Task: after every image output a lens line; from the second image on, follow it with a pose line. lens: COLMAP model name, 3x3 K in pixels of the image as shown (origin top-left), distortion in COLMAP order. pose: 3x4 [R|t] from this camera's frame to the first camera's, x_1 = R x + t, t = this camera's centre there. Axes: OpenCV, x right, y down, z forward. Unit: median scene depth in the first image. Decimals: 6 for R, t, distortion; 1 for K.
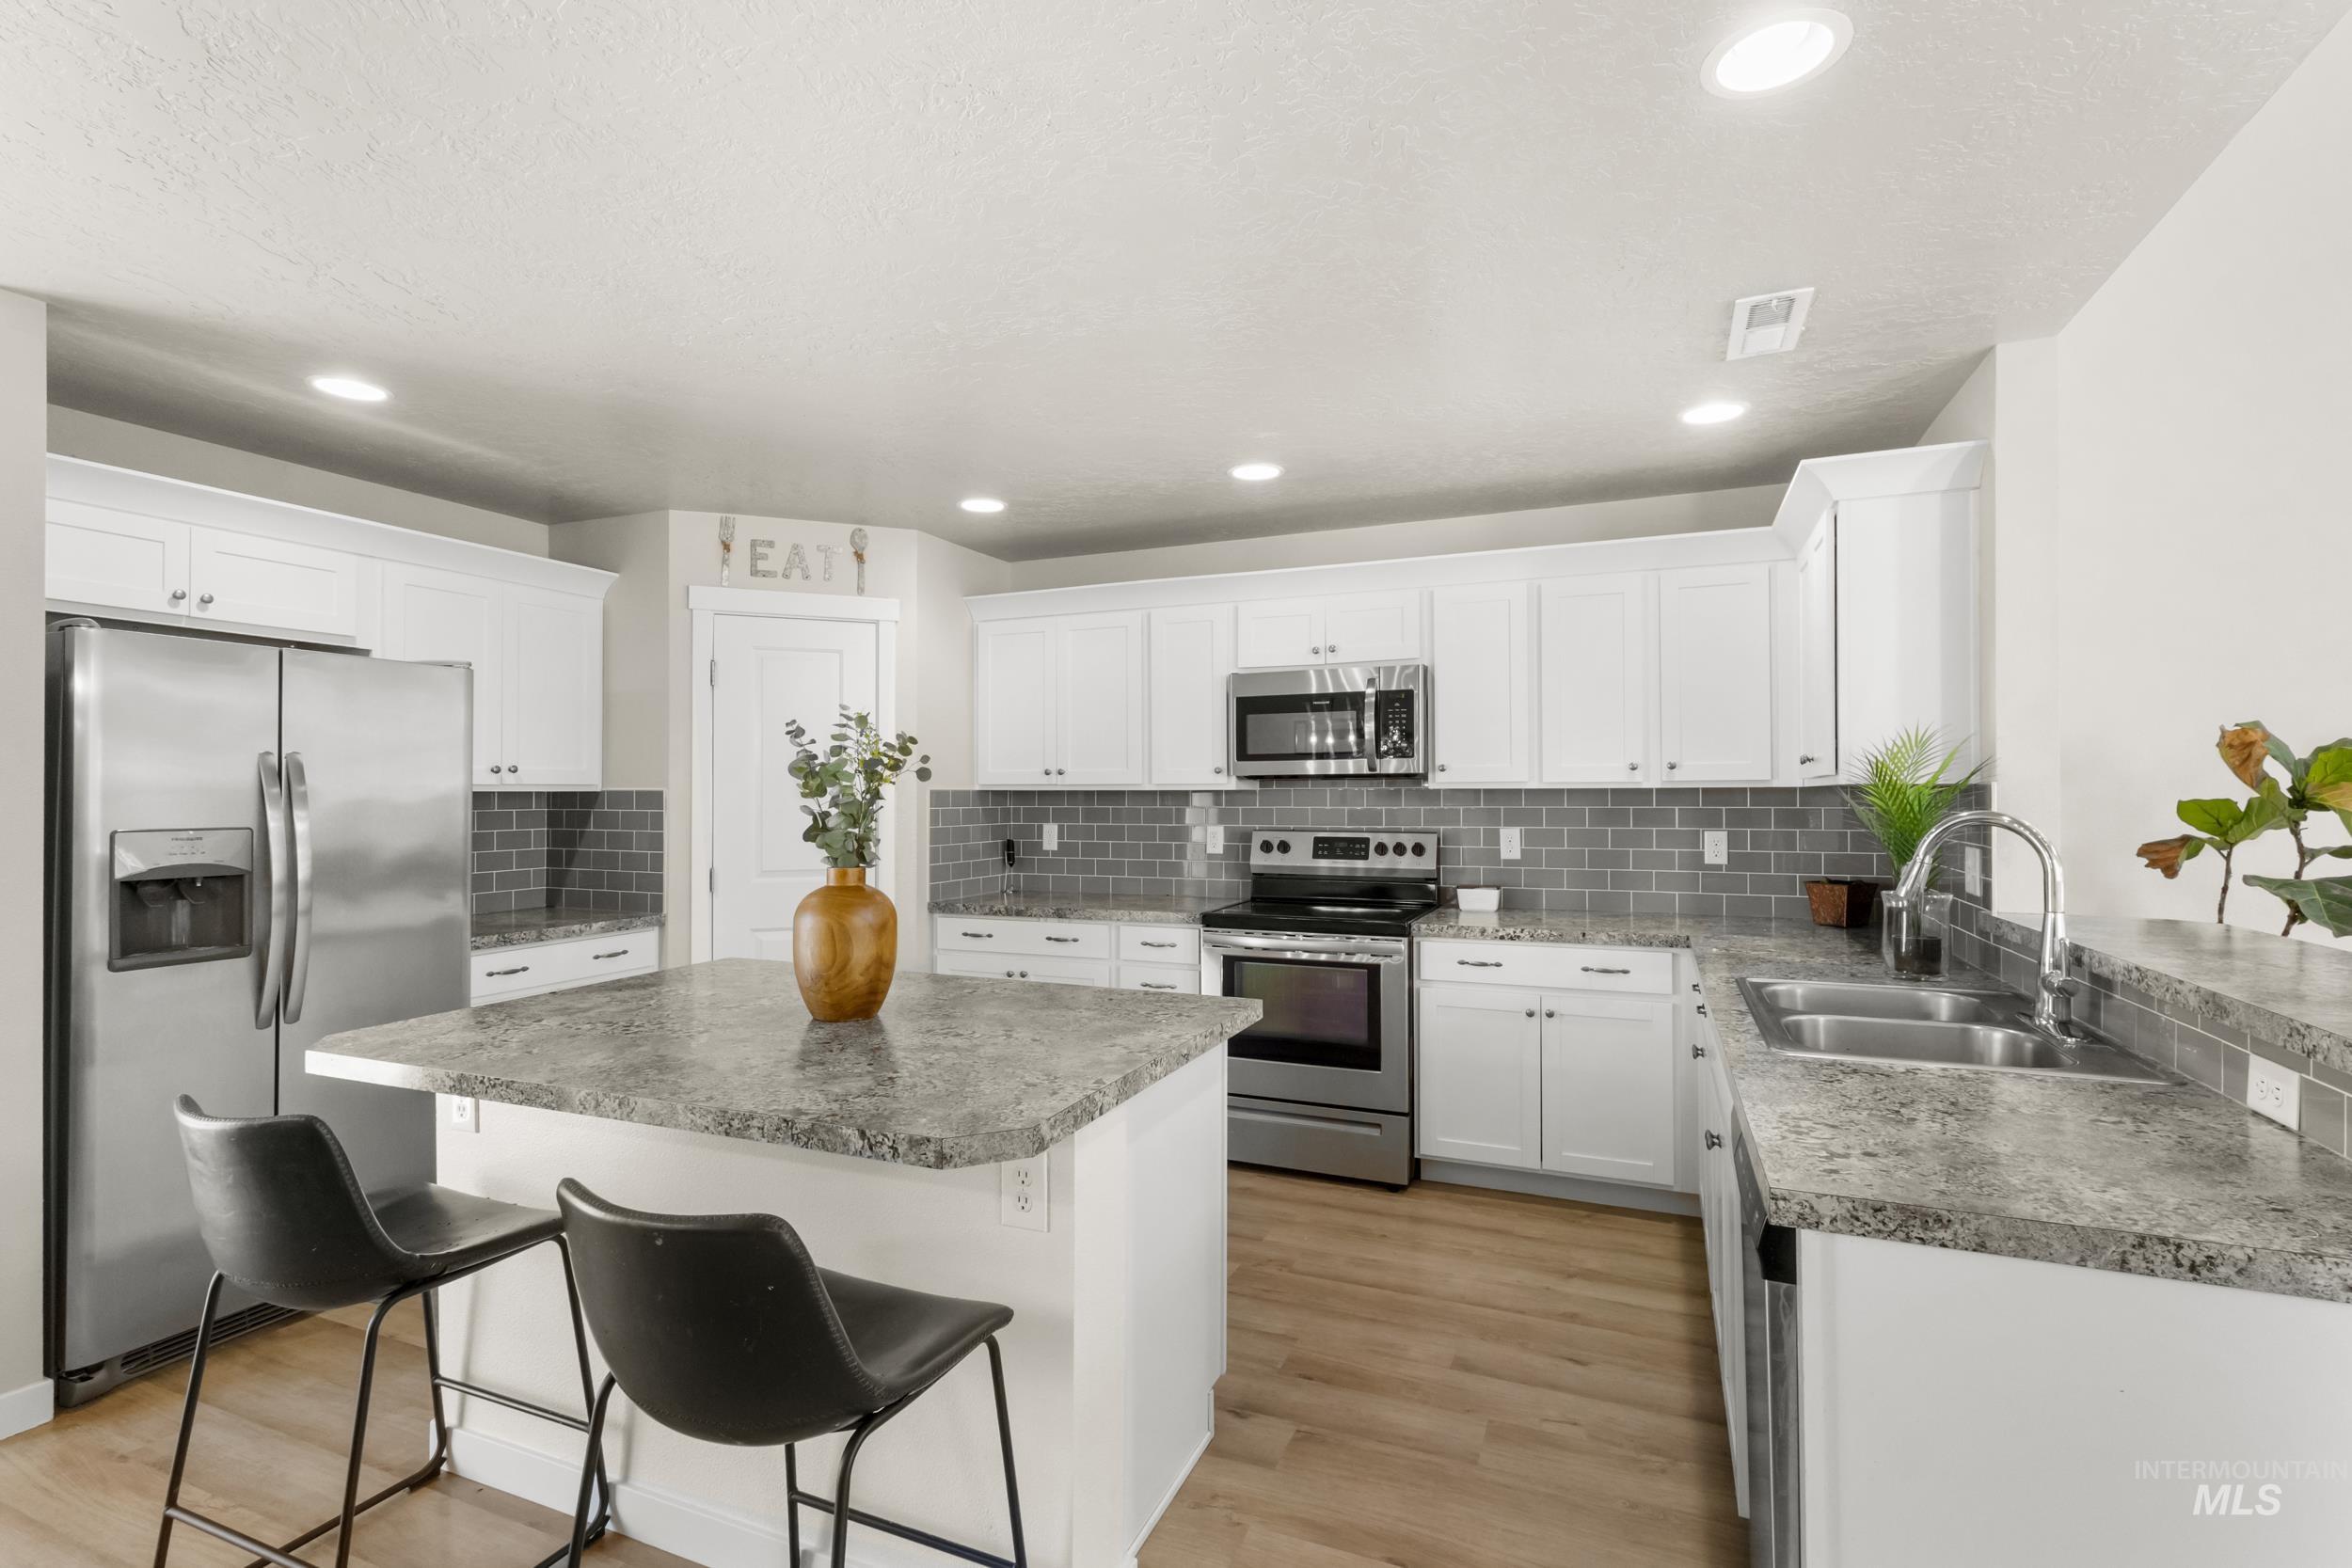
lens RADIAL K [[1095.8, 0, 1185.4], [0, 1095.8, 786.3], [0, 0, 1]] dist [-0.000849, -0.000819]
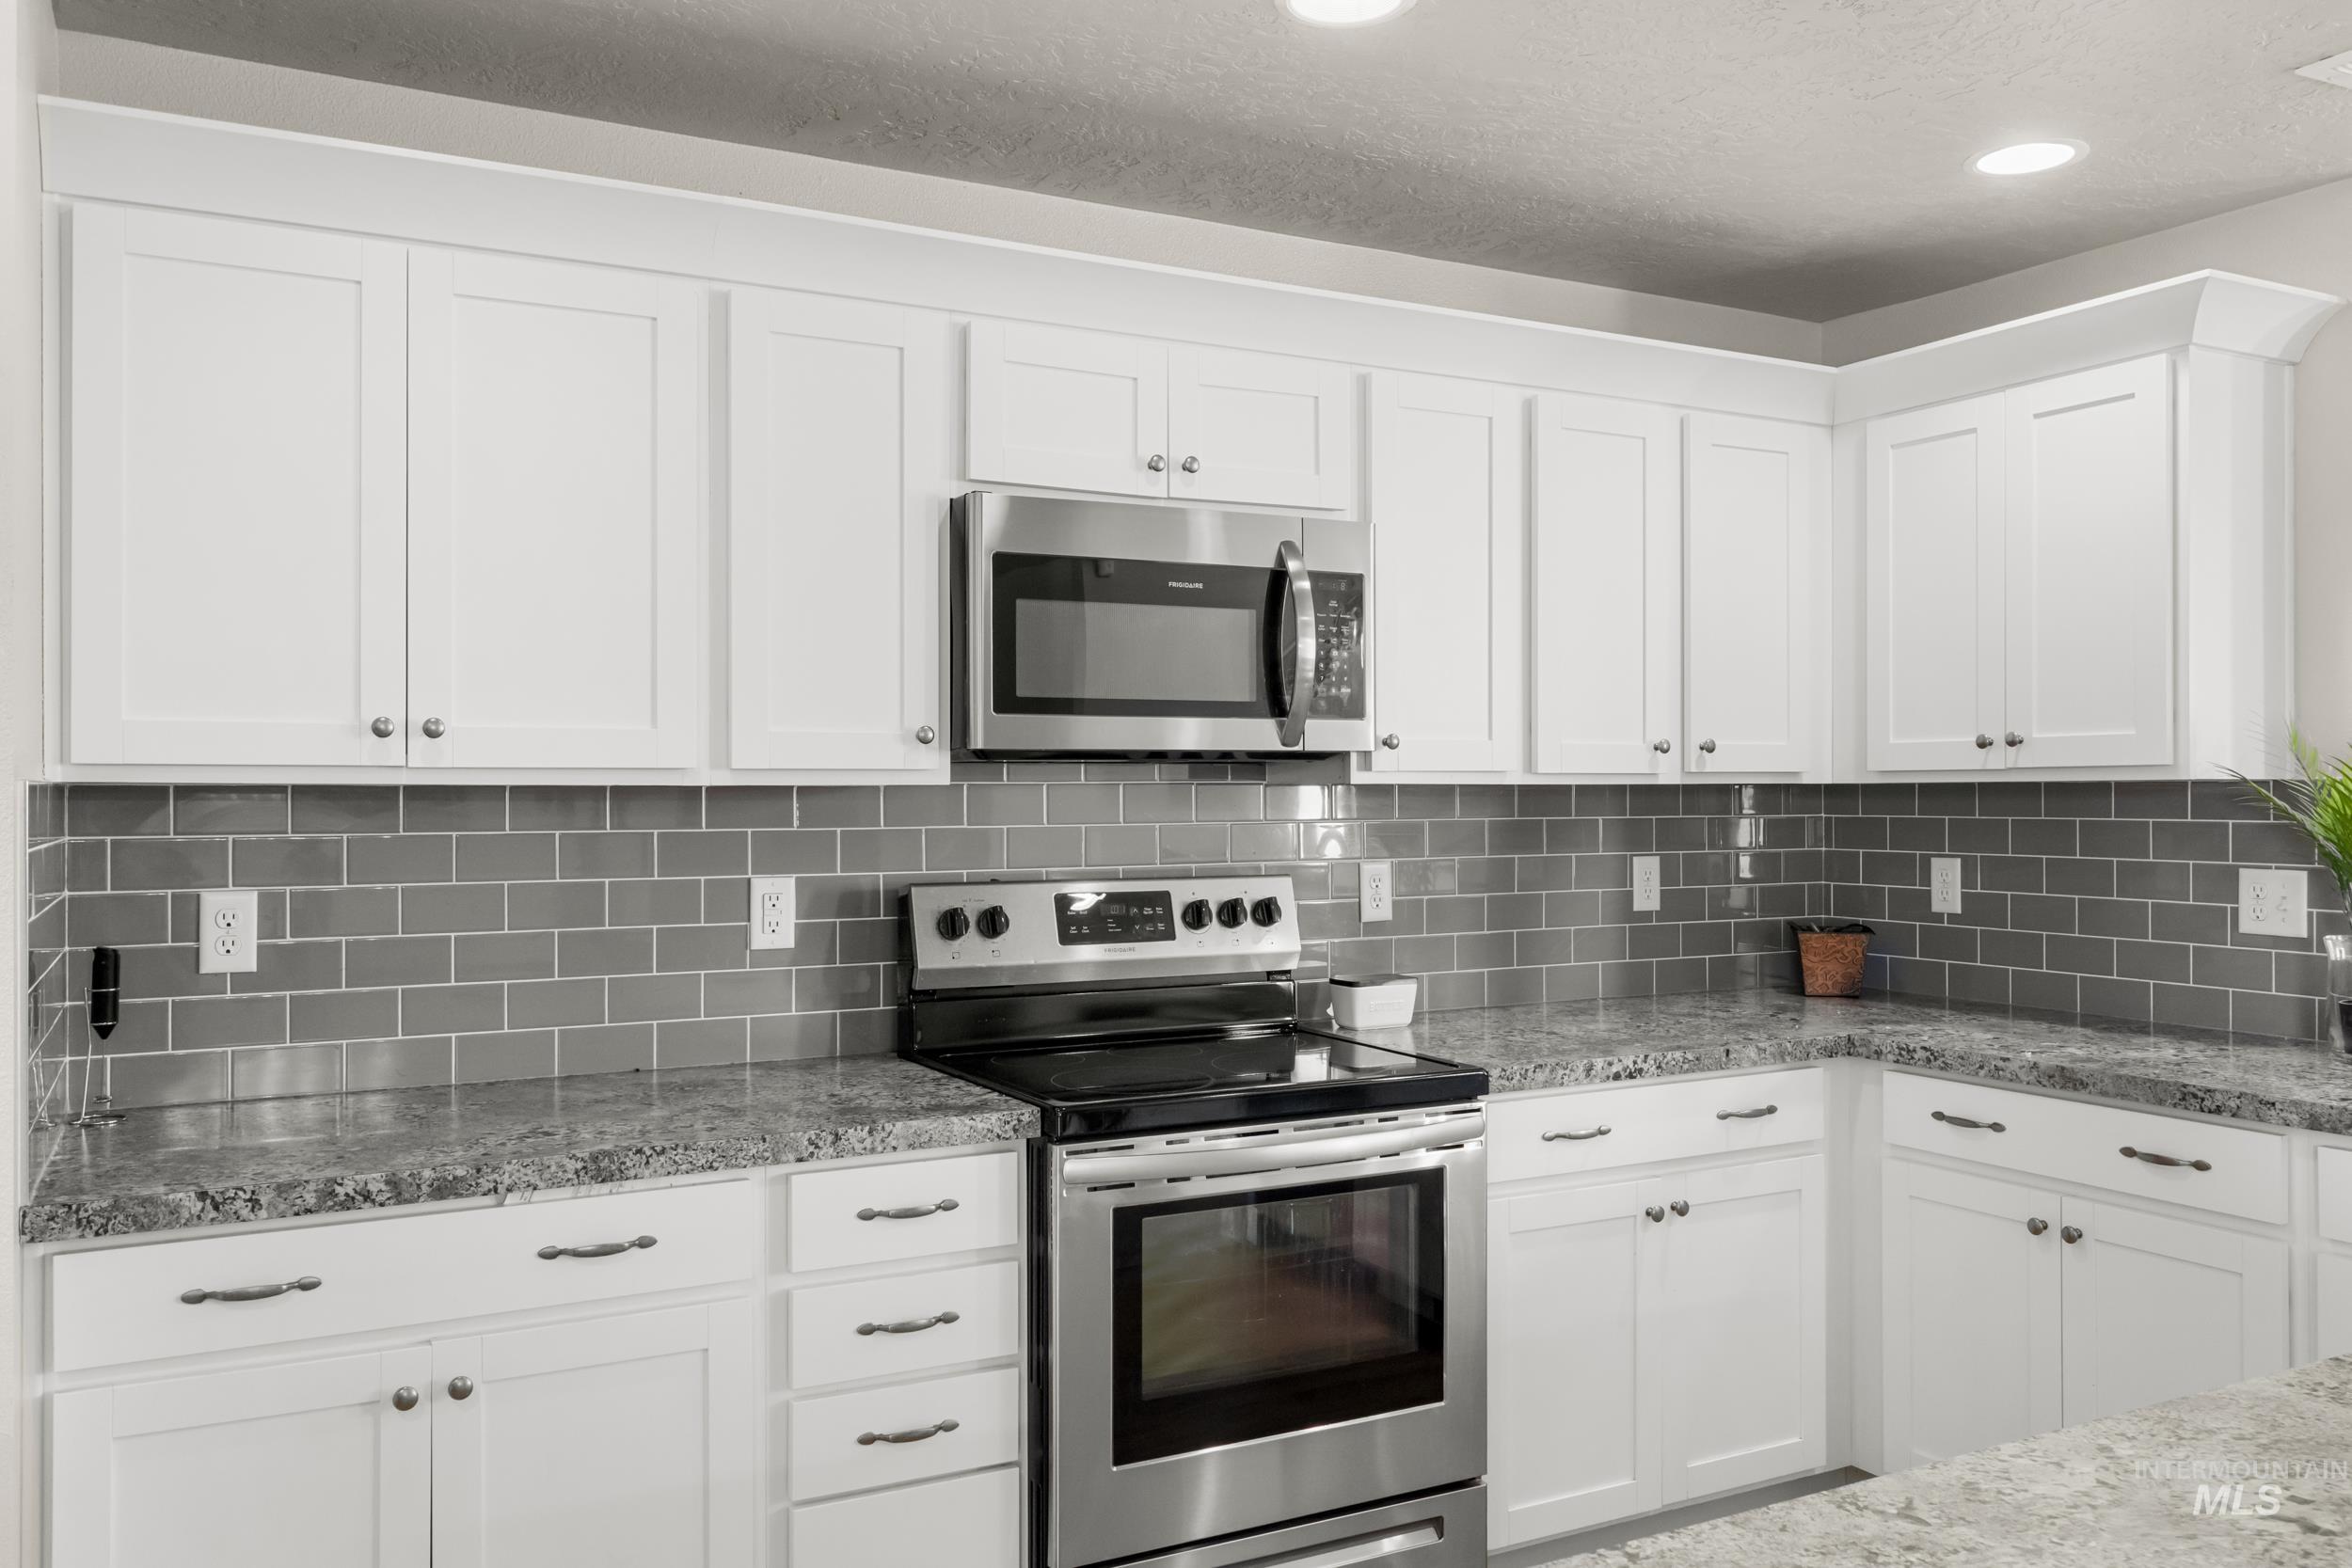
lens RADIAL K [[1795.9, 0, 1175.1], [0, 1795.9, 785.9], [0, 0, 1]] dist [-0.000169, 0.005503]
pose [[0.629274, 0.003988, 0.777173, -0.416598], [-0.003873, 0.999991, -0.001996, 0.004691], [-0.777174, -0.001754, 0.629284, 0.537642]]
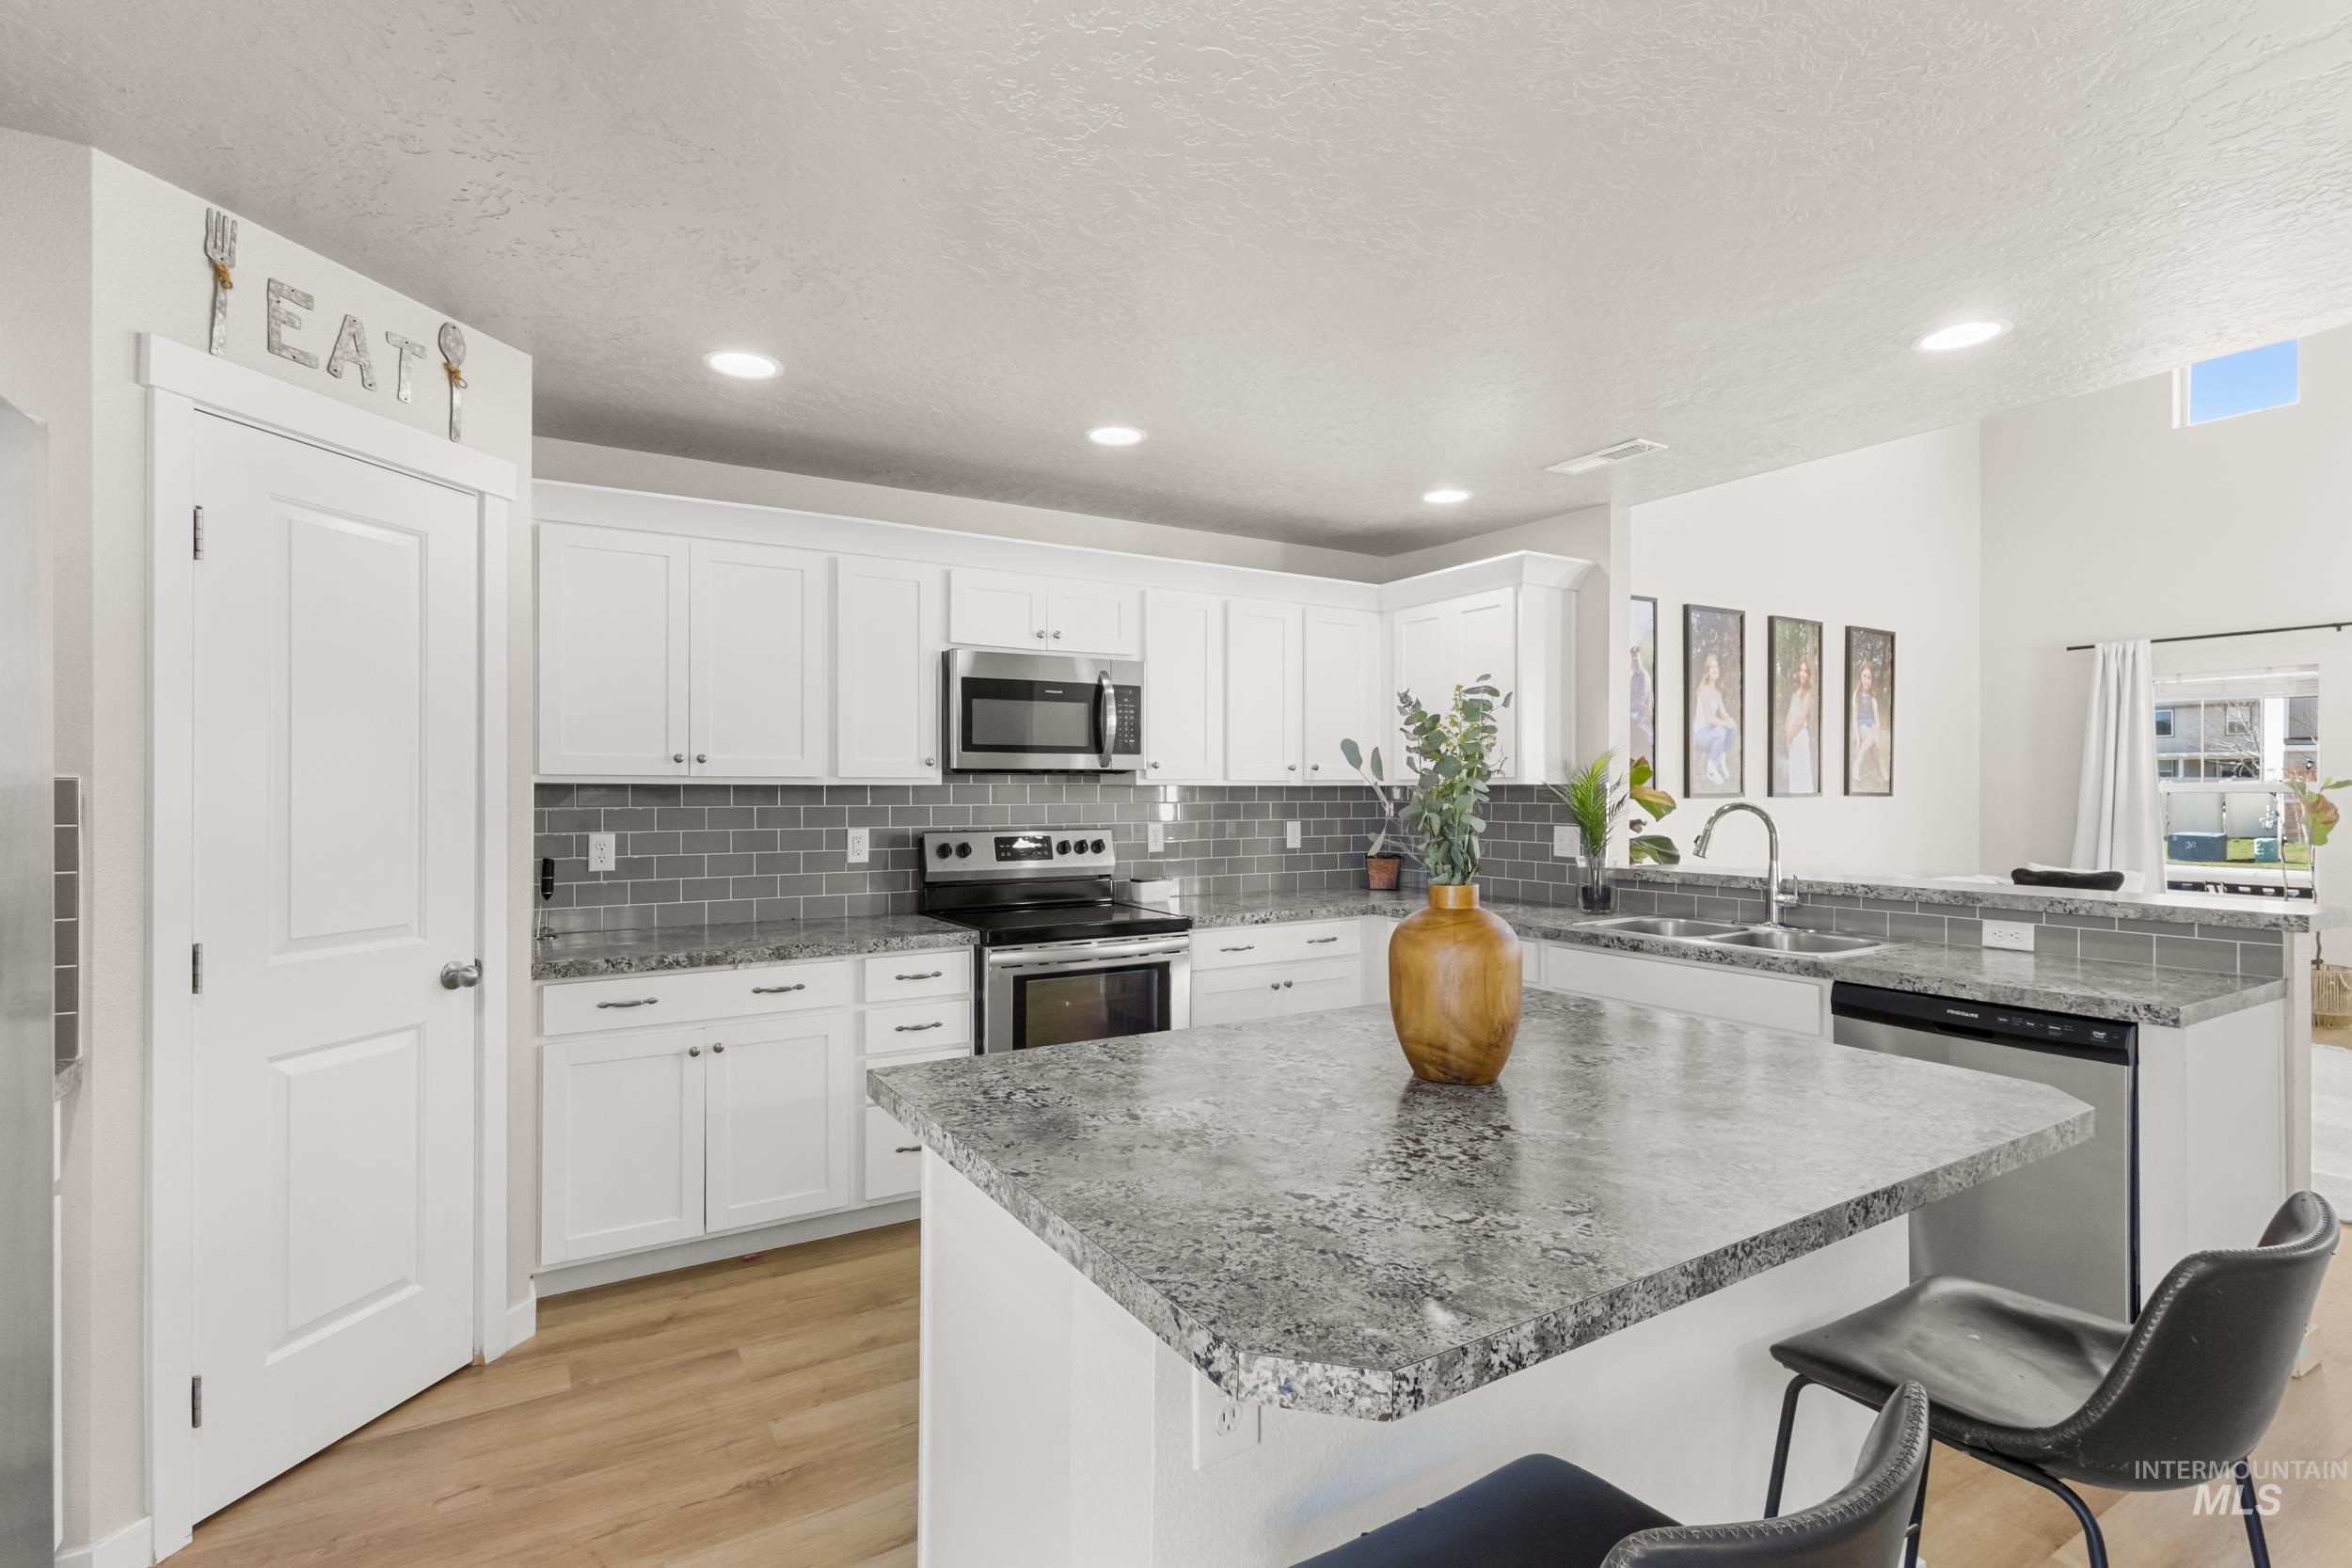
lens RADIAL K [[1095.8, 0, 1170.5], [0, 1095.8, 795.0], [0, 0, 1]] dist [-0.000849, -0.000819]
pose [[0.585912, -0.000414, 0.810375, -0.550660], [-0.006376, 0.999967, 0.005121, 0.005636], [-0.810350, -0.008168, 0.585889, 0.364038]]
